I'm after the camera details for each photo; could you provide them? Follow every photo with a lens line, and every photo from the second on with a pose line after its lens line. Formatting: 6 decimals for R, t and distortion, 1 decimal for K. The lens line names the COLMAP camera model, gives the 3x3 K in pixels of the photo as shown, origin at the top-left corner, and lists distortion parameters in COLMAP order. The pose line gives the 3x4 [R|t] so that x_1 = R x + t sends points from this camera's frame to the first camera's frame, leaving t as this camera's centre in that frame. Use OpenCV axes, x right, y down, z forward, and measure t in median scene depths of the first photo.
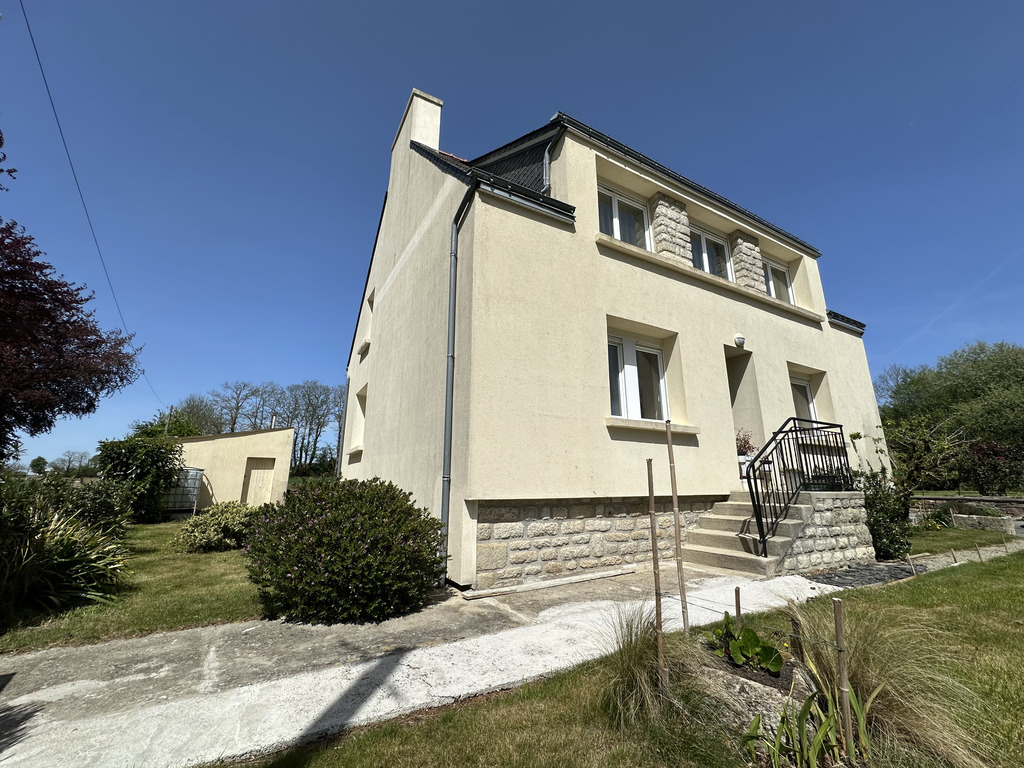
lens RADIAL K [[409.8, 0, 510.9], [0, 409.8, 383.8], [0, 0, 1]] dist [-0.002994, 0.000297]
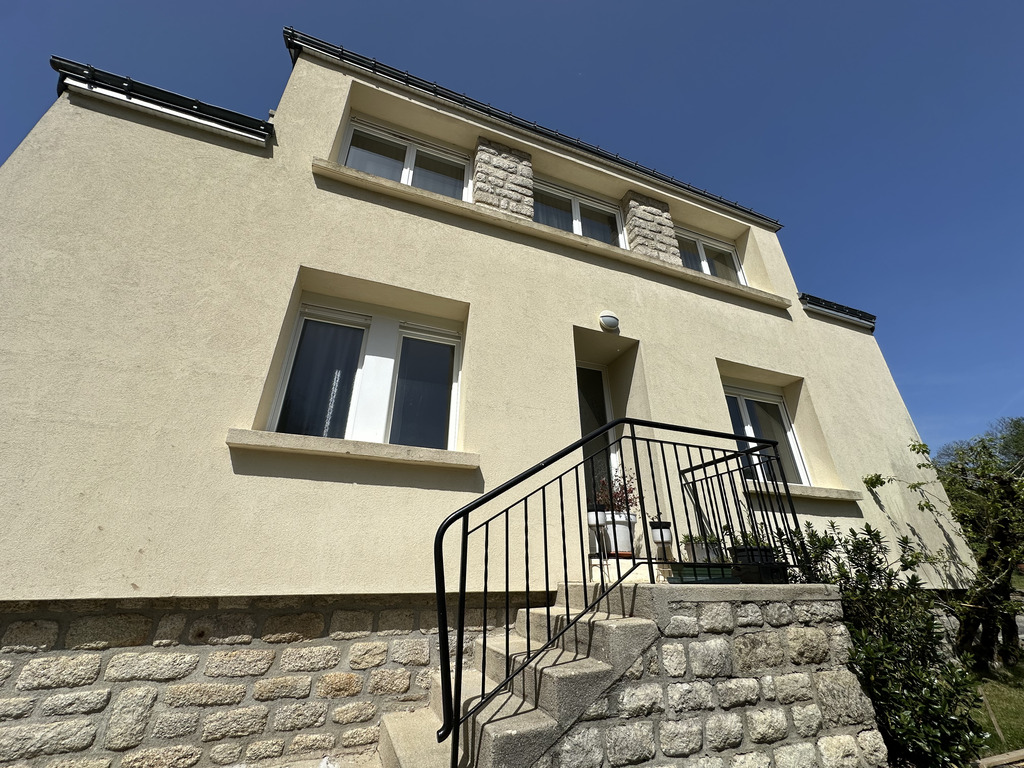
lens RADIAL K [[409.8, 0, 511.4], [0, 409.8, 383.7], [0, 0, 1]] dist [-0.002994, 0.000297]
pose [[0.989986, -0.064100, -0.125772, 0.594521], [0.037629, 0.978552, -0.202536, 0.129985], [0.136057, 0.195775, 0.971165, 0.487464]]
